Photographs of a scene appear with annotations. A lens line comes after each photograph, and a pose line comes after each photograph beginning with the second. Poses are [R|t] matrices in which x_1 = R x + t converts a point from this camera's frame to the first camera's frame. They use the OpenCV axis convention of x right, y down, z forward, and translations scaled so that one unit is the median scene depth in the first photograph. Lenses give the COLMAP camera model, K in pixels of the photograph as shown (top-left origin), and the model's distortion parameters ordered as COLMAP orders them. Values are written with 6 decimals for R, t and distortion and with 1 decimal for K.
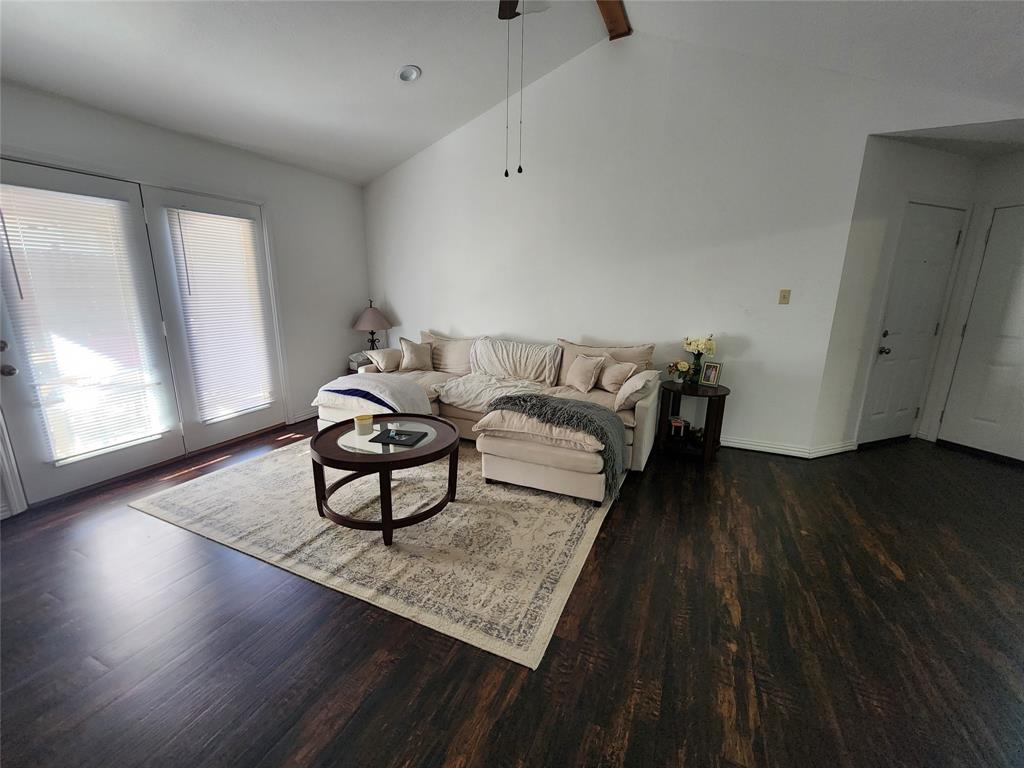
lens RADIAL K [[426.0, 0, 512.0], [0, 426.0, 384.0], [0, 0, 1]] dist [-0.000494, 0.000336]
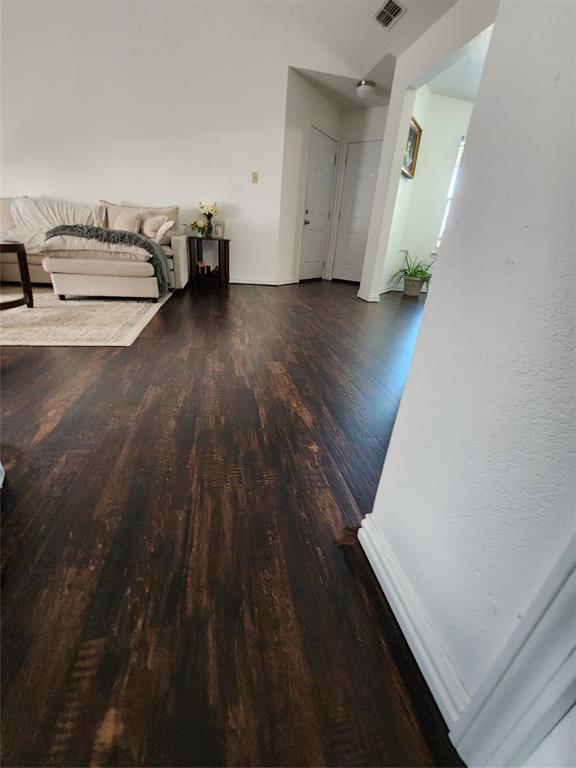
lens RADIAL K [[319.5, 0, 288.0], [0, 319.5, 384.0], [0, 0, 1]] dist [-0.000494, 0.000336]
pose [[0.817157, -0.200182, 0.540539, -0.069072], [0.071757, 0.965792, 0.249192, 0.278568], [-0.571932, -0.164841, 0.803568, -0.178909]]
